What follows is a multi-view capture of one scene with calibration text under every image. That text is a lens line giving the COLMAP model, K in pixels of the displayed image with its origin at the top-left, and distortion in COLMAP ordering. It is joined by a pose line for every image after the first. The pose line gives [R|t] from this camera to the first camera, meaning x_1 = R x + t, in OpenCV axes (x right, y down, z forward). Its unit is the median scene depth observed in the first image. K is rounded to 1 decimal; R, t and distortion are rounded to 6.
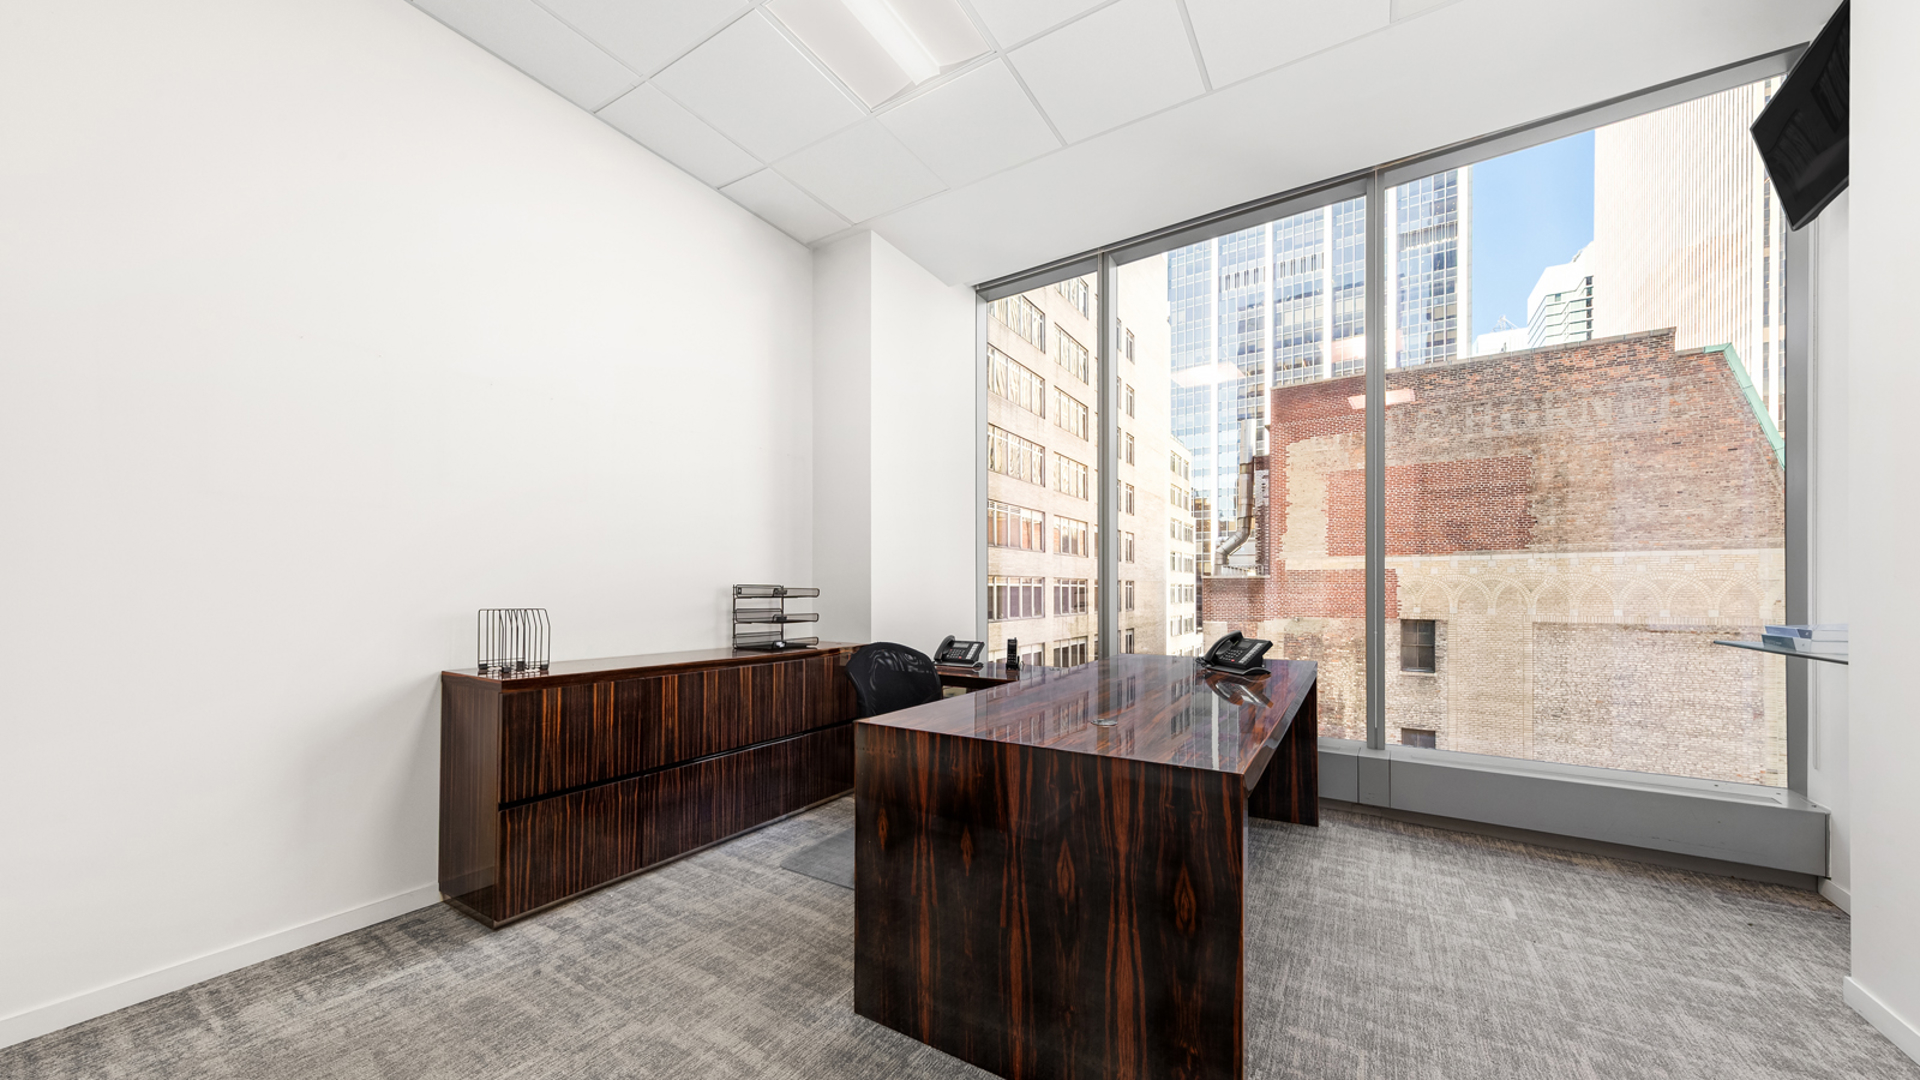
lens RADIAL K [[667.9, 0, 961.1], [0, 667.9, 589.4], [0, 0, 1]] dist [0.004353, -0.000309]
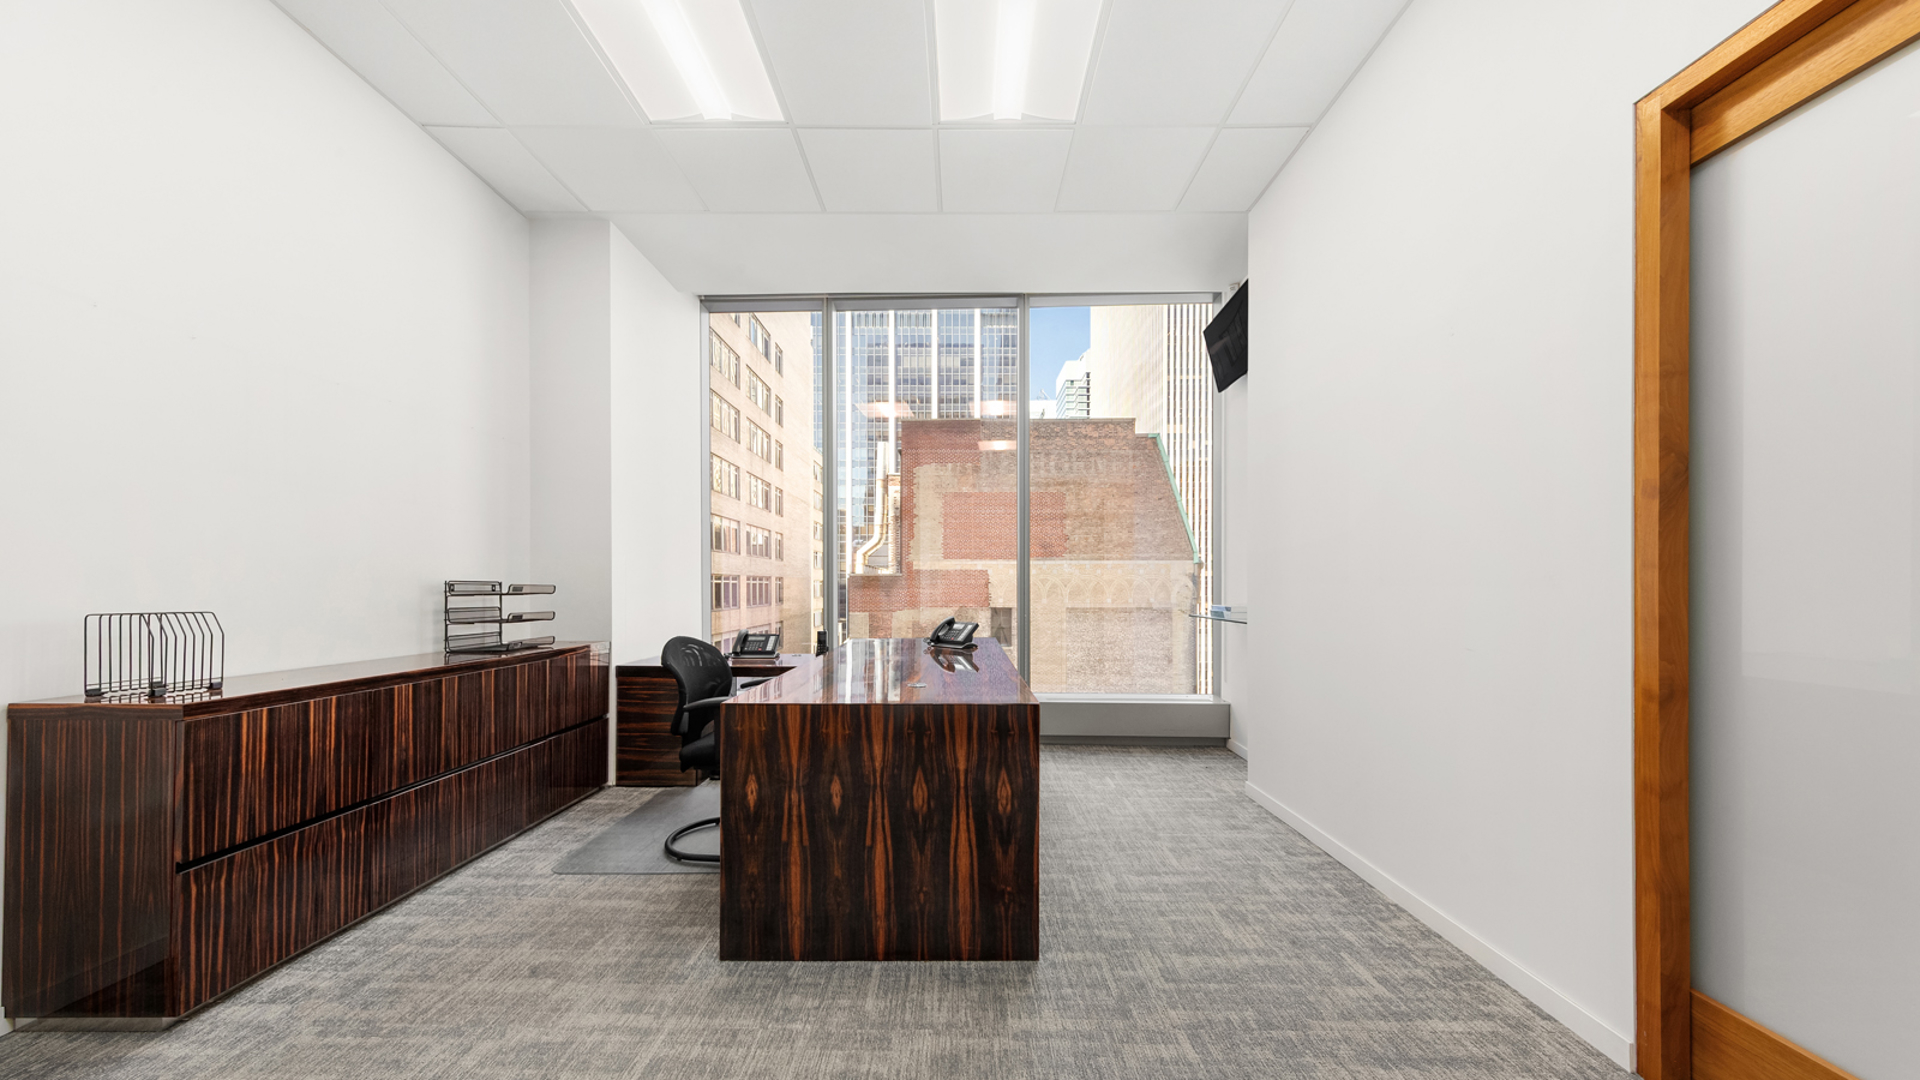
lens RADIAL K [[614.6, 0, 965.3], [0, 614.6, 587.0], [0, 0, 1]] dist [-0.000569, 0.000045]
pose [[0.848280, -0.001518, 0.529545, -0.219999], [-0.000196, 0.999995, 0.003181, -0.001510], [-0.529547, -0.002802, 0.848276, -0.061020]]
